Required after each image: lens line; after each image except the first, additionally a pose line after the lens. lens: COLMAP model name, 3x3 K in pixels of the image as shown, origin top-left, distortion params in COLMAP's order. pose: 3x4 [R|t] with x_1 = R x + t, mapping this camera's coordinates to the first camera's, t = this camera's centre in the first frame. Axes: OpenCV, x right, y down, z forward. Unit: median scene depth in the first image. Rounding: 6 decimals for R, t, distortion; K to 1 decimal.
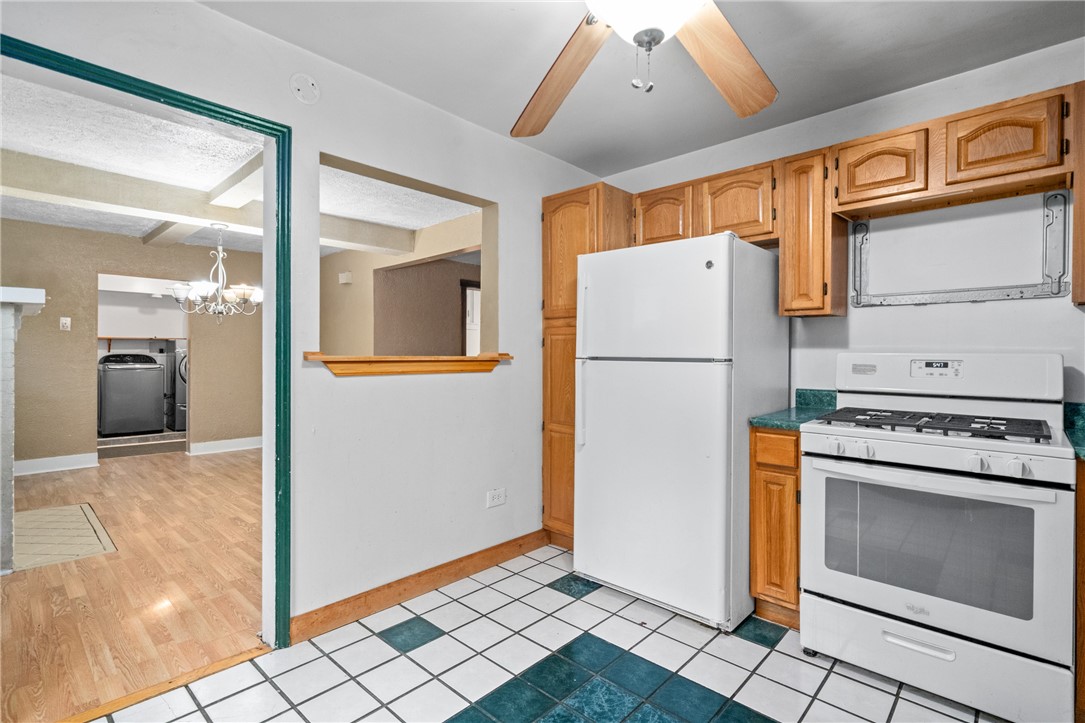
lens RADIAL K [[529.8, 0, 540.3], [0, 529.8, 350.6], [0, 0, 1]] dist [0.003161, -0.000214]
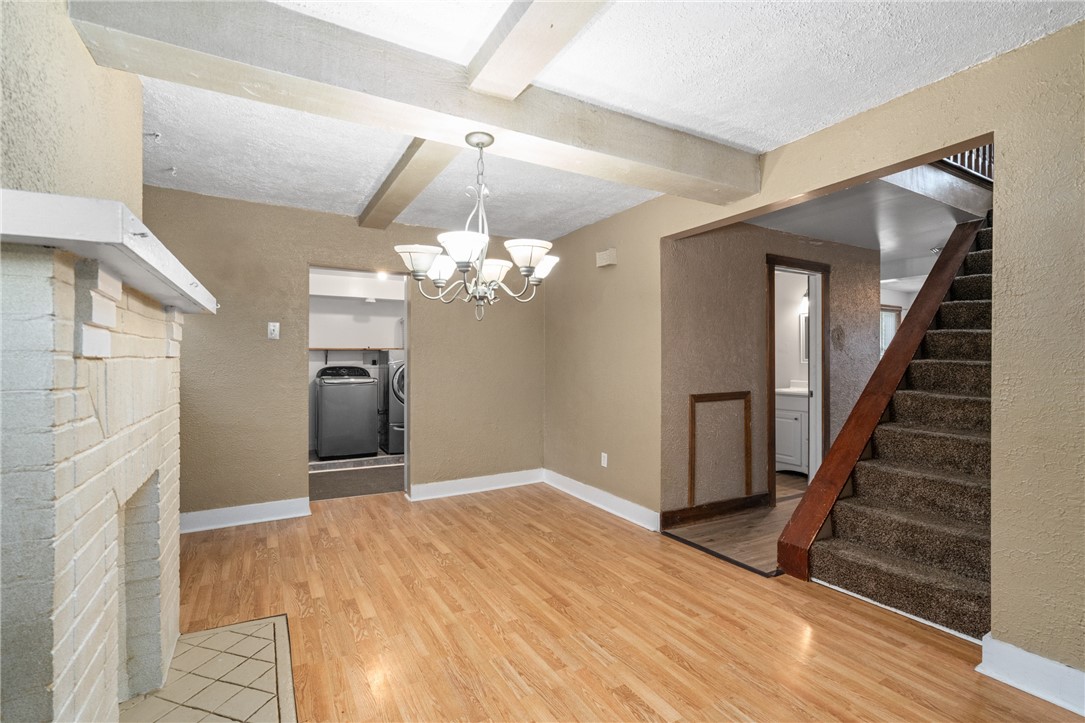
lens RADIAL K [[493.1, 0, 535.6], [0, 493.1, 352.3], [0, 0, 1]] dist [-0.009319, 0.001111]
pose [[0.957611, -0.009786, -0.287897, -0.237321], [0.006630, 0.999907, -0.011936, -0.005674], [0.287987, 0.009521, 0.957587, 0.311996]]
